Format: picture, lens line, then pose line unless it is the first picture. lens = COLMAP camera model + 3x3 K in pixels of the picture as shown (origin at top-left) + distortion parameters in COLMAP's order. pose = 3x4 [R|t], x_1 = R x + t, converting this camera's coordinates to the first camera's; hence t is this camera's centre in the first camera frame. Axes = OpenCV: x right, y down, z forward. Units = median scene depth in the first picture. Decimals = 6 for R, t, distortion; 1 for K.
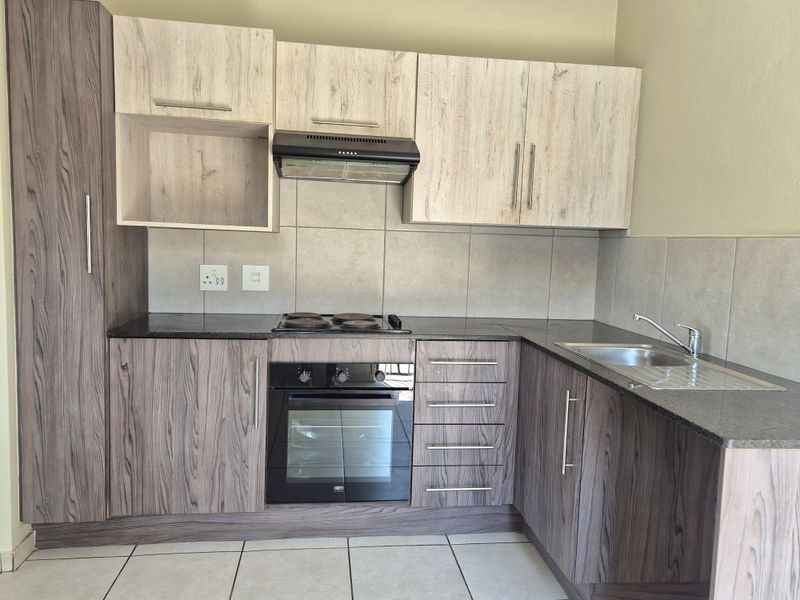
lens RADIAL K [[627.2, 0, 397.8], [0, 627.2, 304.1], [0, 0, 1]] dist [0.075029, -0.058772]
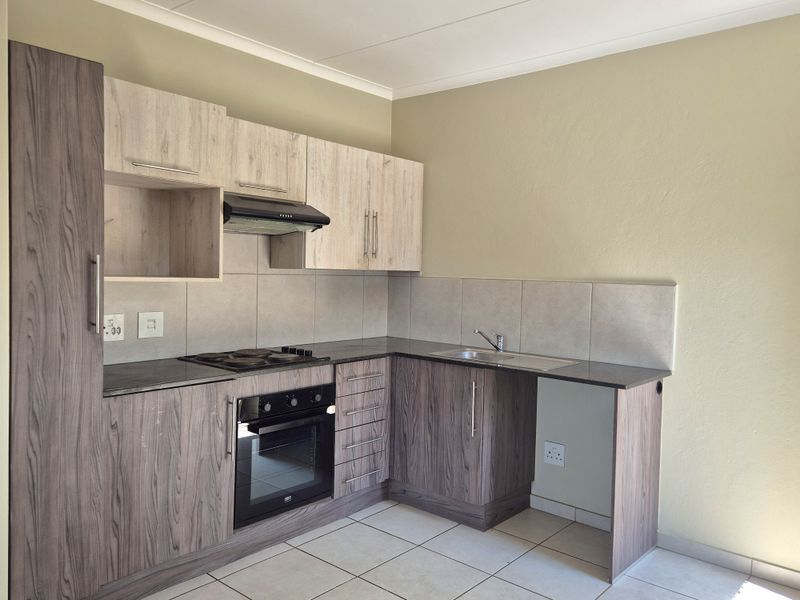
lens RADIAL K [[627.2, 0, 404.2], [0, 627.2, 295.2], [0, 0, 1]] dist [0.075029, -0.058772]
pose [[0.738778, -0.044286, 0.672492, -0.724112], [0.070172, 0.997470, -0.011402, -0.057898], [-0.670286, 0.055613, 0.740016, -0.037036]]
